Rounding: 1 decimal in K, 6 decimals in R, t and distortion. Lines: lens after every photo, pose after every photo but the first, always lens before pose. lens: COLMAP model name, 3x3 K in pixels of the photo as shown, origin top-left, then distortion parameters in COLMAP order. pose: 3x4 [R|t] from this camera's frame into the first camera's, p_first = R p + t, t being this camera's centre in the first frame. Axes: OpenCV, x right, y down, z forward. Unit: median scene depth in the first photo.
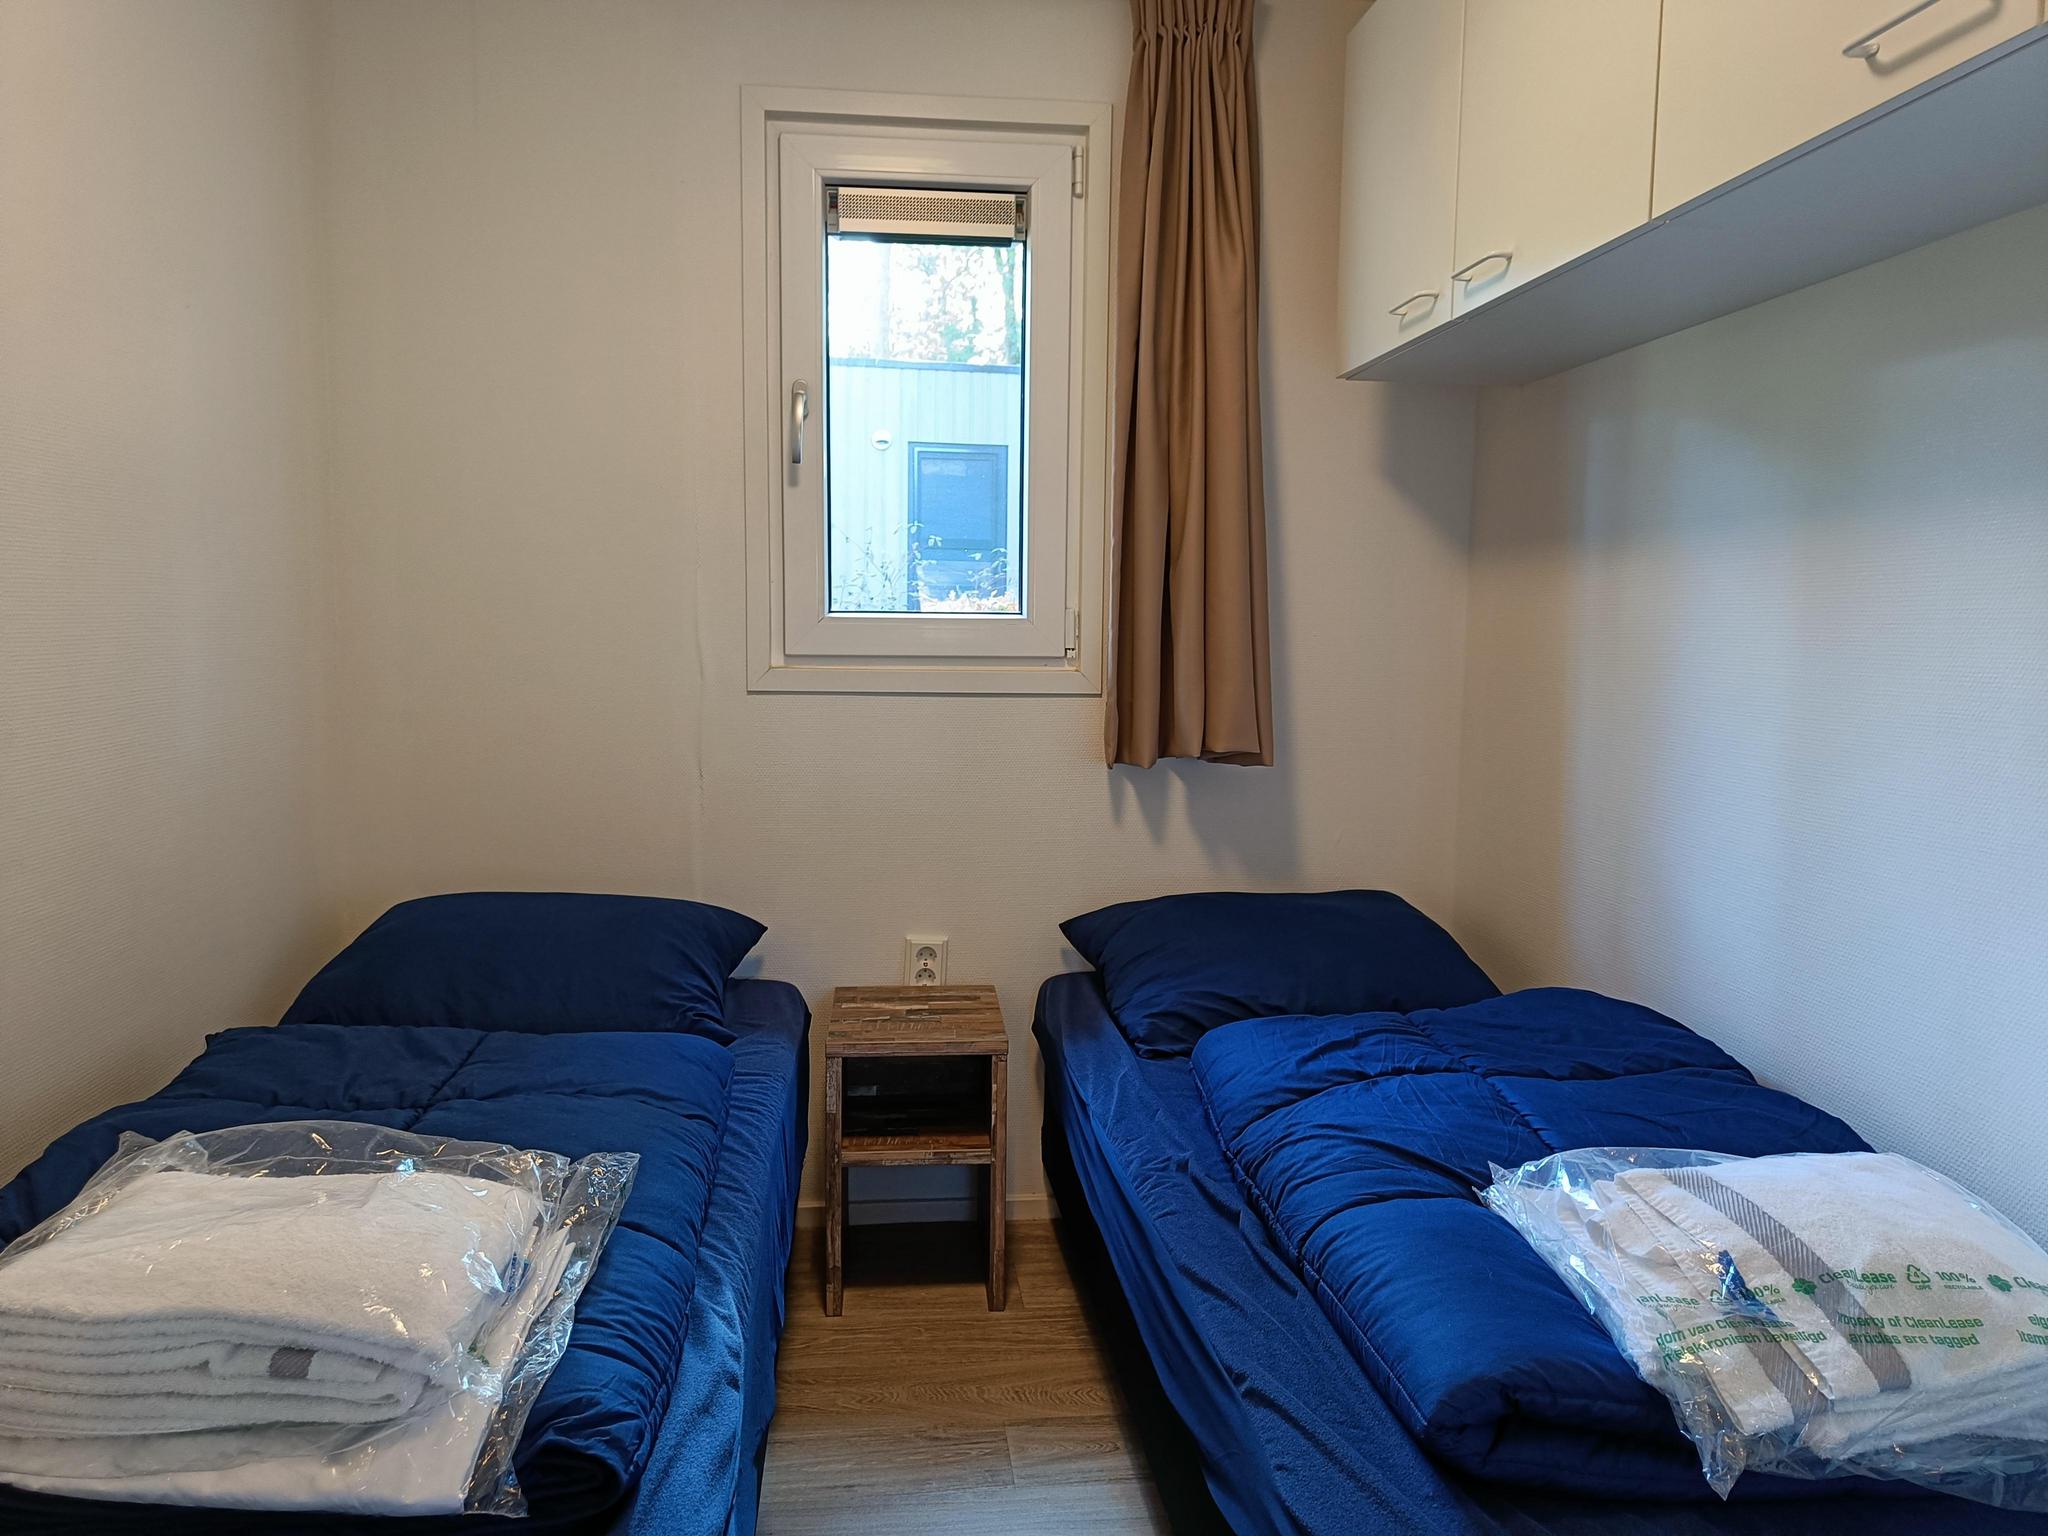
lens RADIAL K [[1428.5, 0, 1033.2], [0, 1428.5, 766.5], [0, 0, 1]] dist [0.029327, -0.024365]
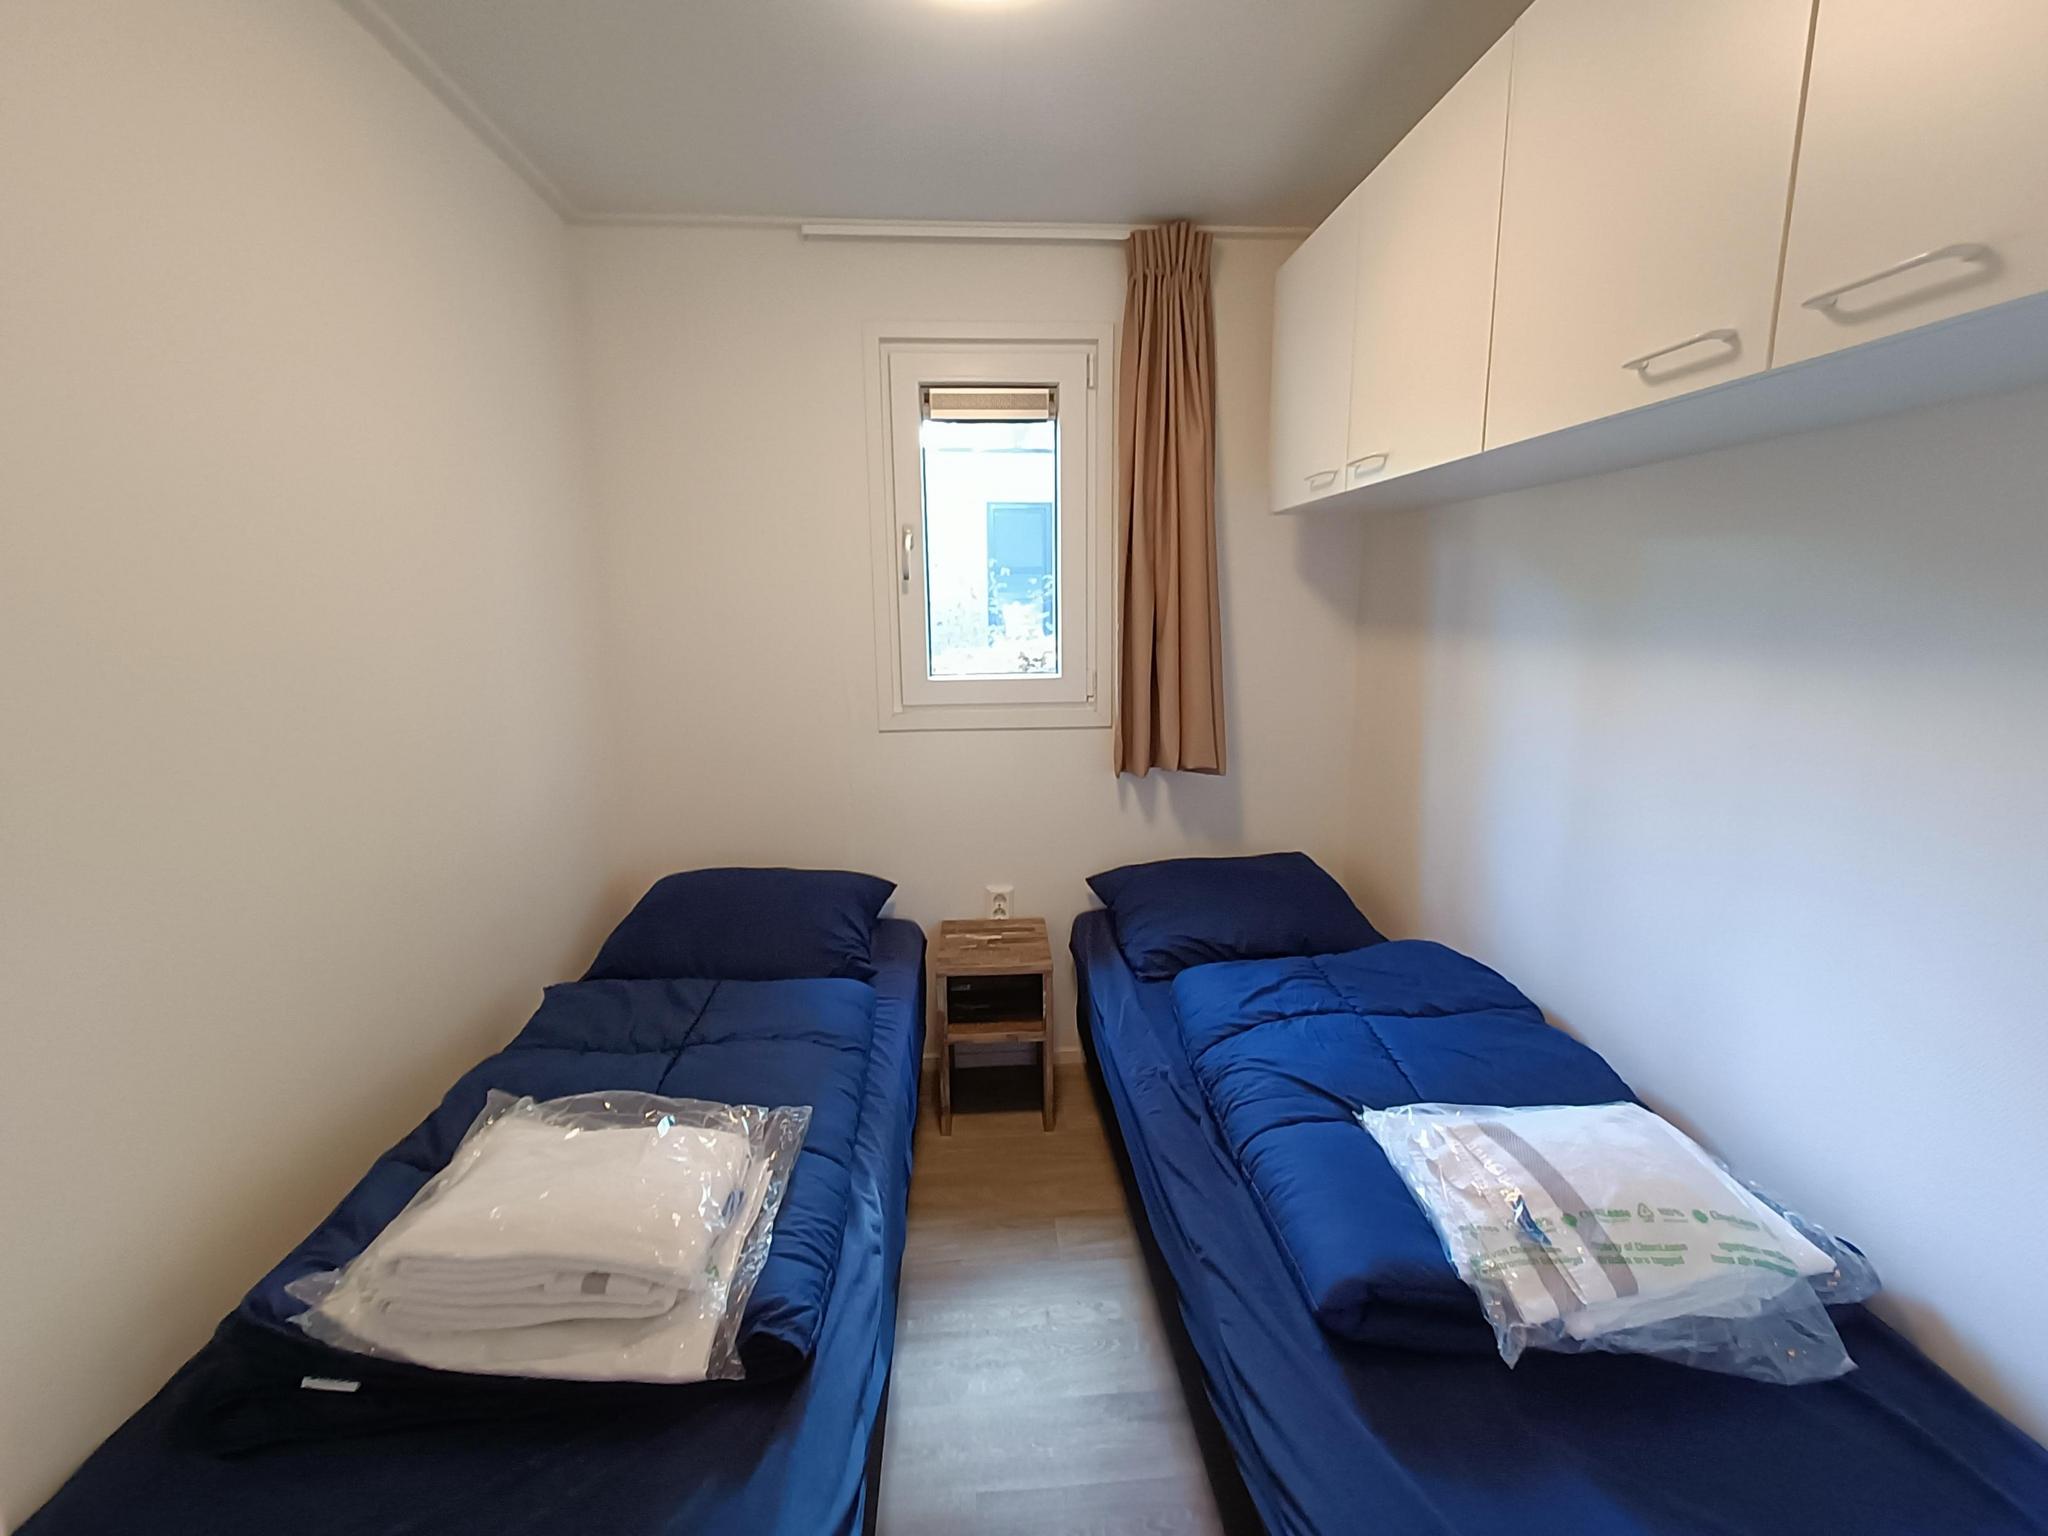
lens RADIAL K [[922.6, 0, 1041.7], [0, 922.6, 775.3], [0, 0, 1]] dist [-0.000253, 0.000667]
pose [[0.999201, -0.015911, -0.036669, 0.012579], [0.019027, 0.996092, 0.086249, -0.122291], [0.035154, -0.086878, 0.995599, 0.029404]]
